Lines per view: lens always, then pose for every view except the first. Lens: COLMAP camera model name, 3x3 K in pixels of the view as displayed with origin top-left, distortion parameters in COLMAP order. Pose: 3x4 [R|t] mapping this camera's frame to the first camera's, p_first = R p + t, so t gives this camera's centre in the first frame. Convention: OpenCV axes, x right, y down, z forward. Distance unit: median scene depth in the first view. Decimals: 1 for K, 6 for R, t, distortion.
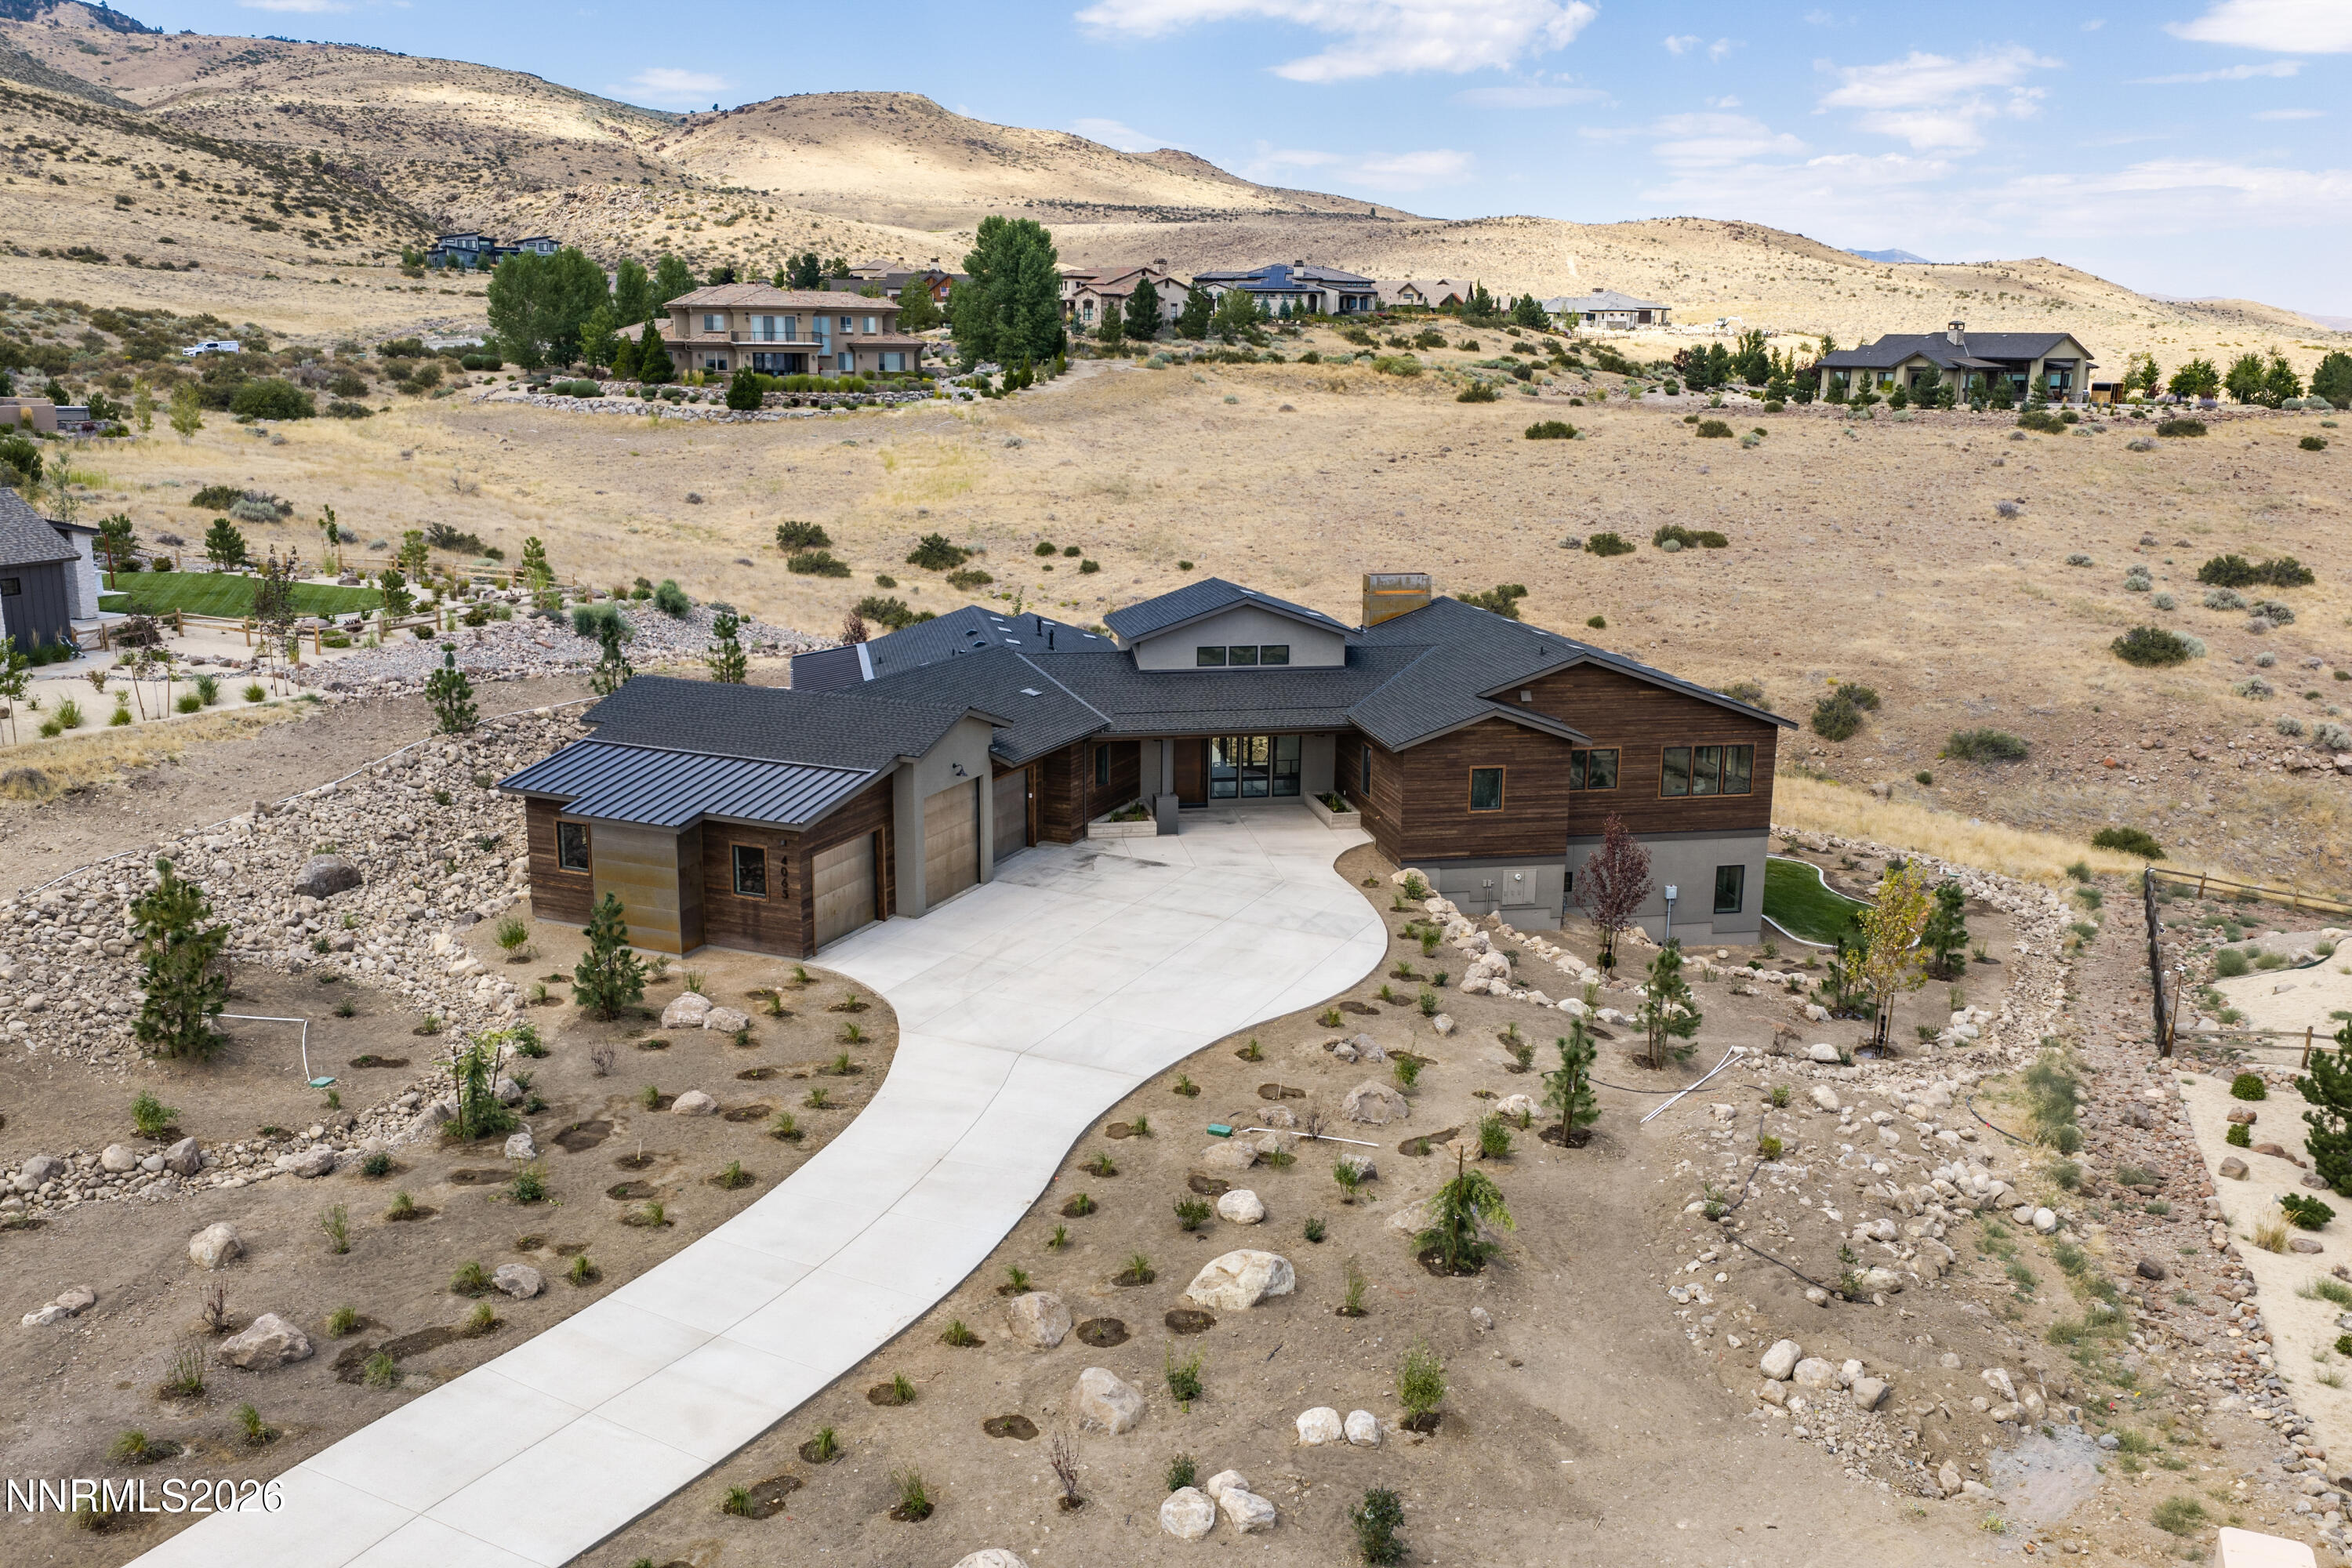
lens RADIAL K [[1943.1, 0, 1171.7], [0, 1943.1, 776.8], [0, 0, 1]] dist [0.012539, -0.017634]
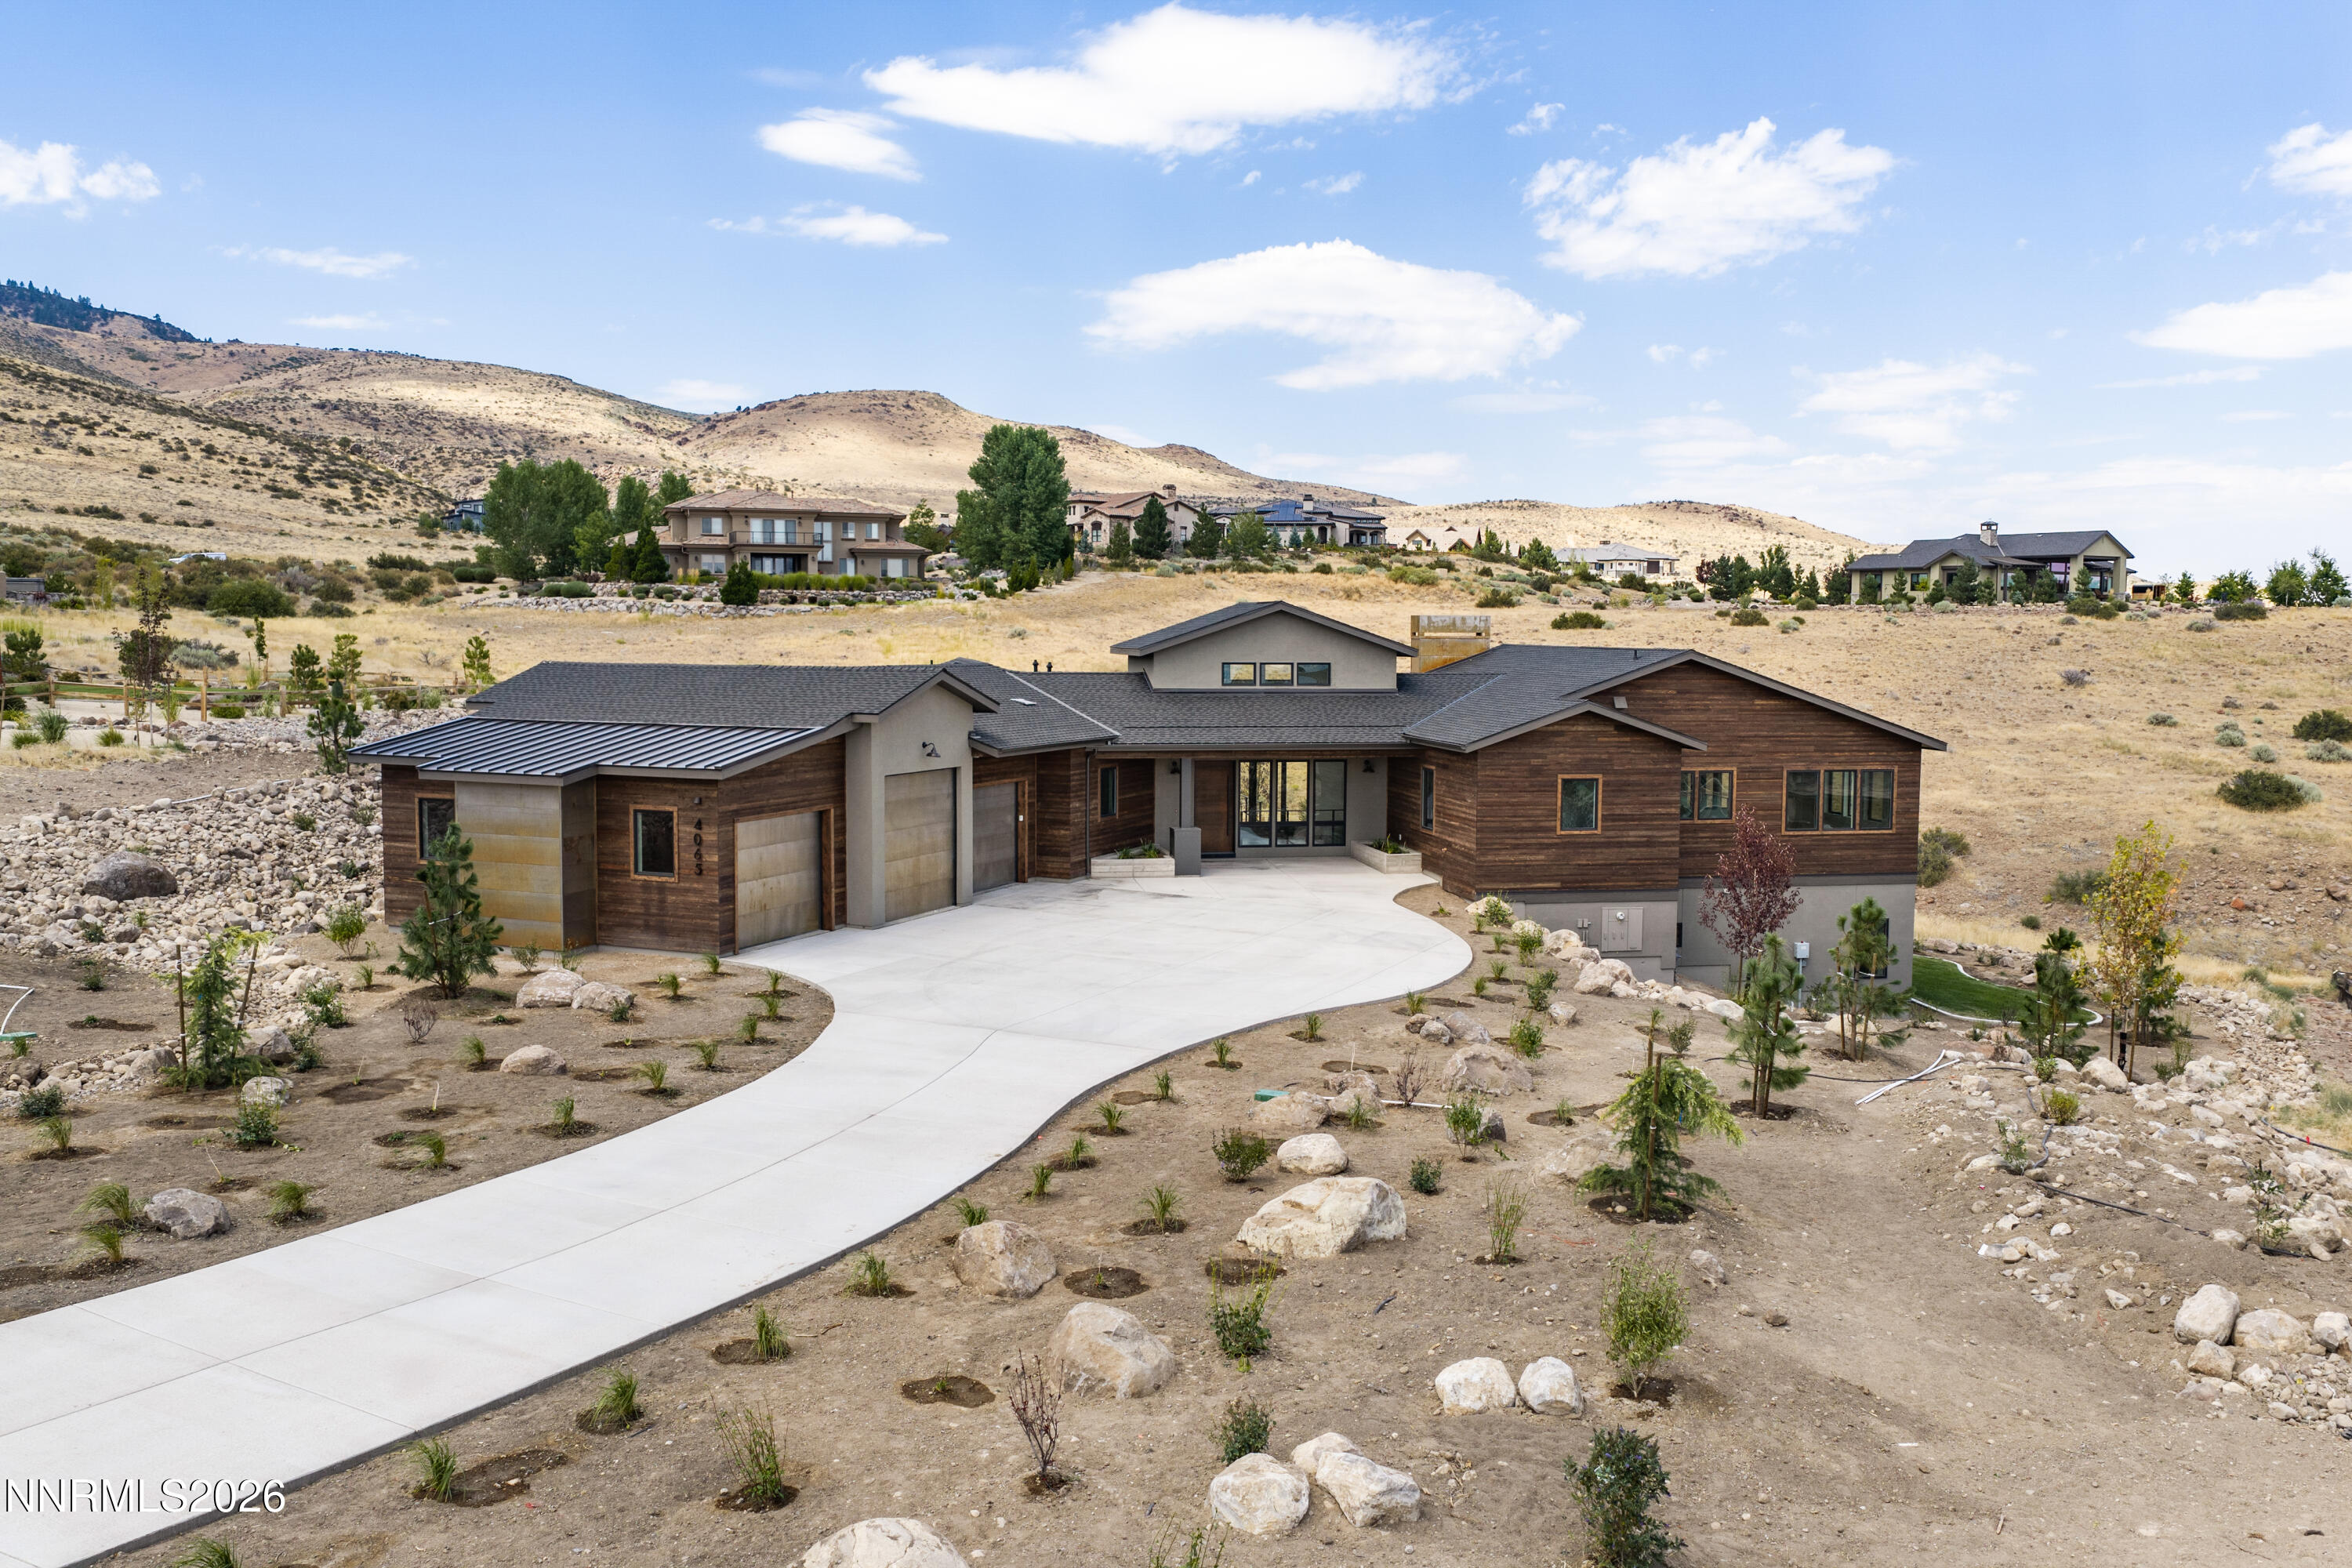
lens RADIAL K [[1943.1, 0, 1171.7], [0, 1943.1, 776.8], [0, 0, 1]] dist [0.012539, -0.017634]
pose [[0.999987, -0.003402, -0.003899, -0.005673], [0.002796, 0.989265, -0.146109, 0.108920], [0.004354, 0.146096, 0.989261, 0.180902]]
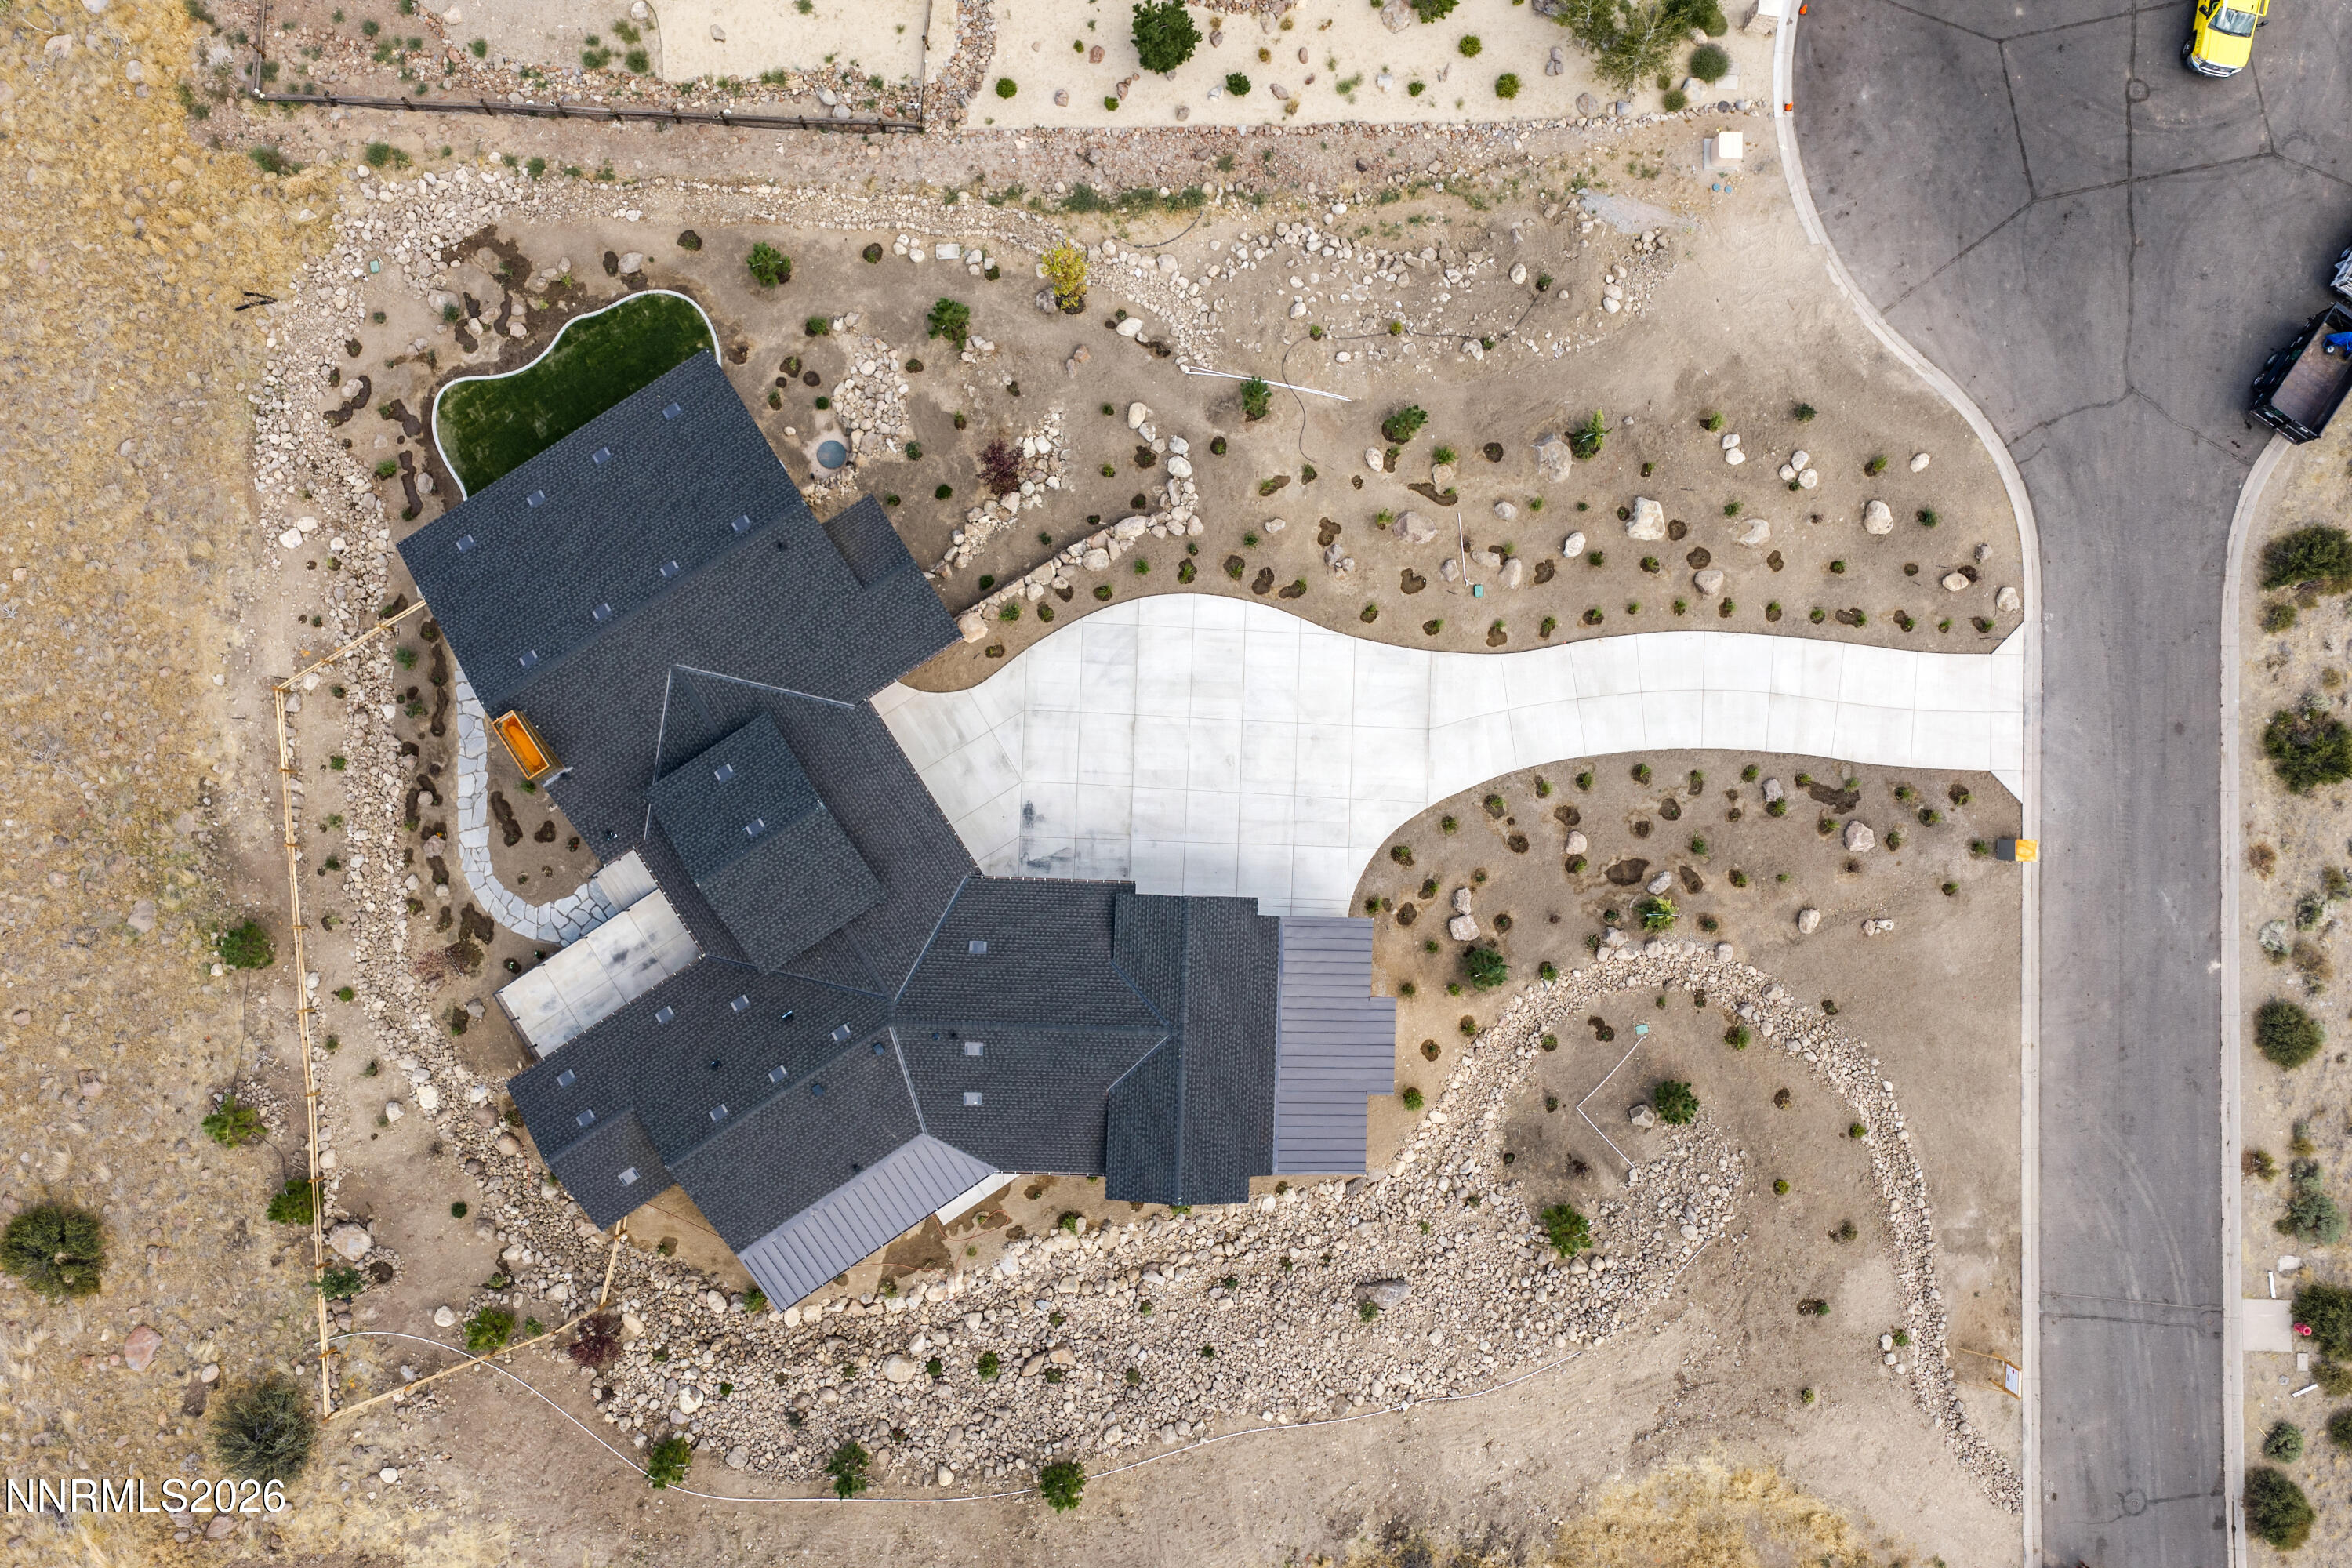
lens RADIAL K [[1943.1, 0, 1171.7], [0, 1943.1, 776.8], [0, 0, 1]] dist [0.012539, -0.017634]
pose [[-0.374932, -0.927017, -0.008083, -0.010673], [0.171673, -0.077996, 0.982062, -1.157669], [-0.911018, 0.366819, 0.188387, 0.627816]]
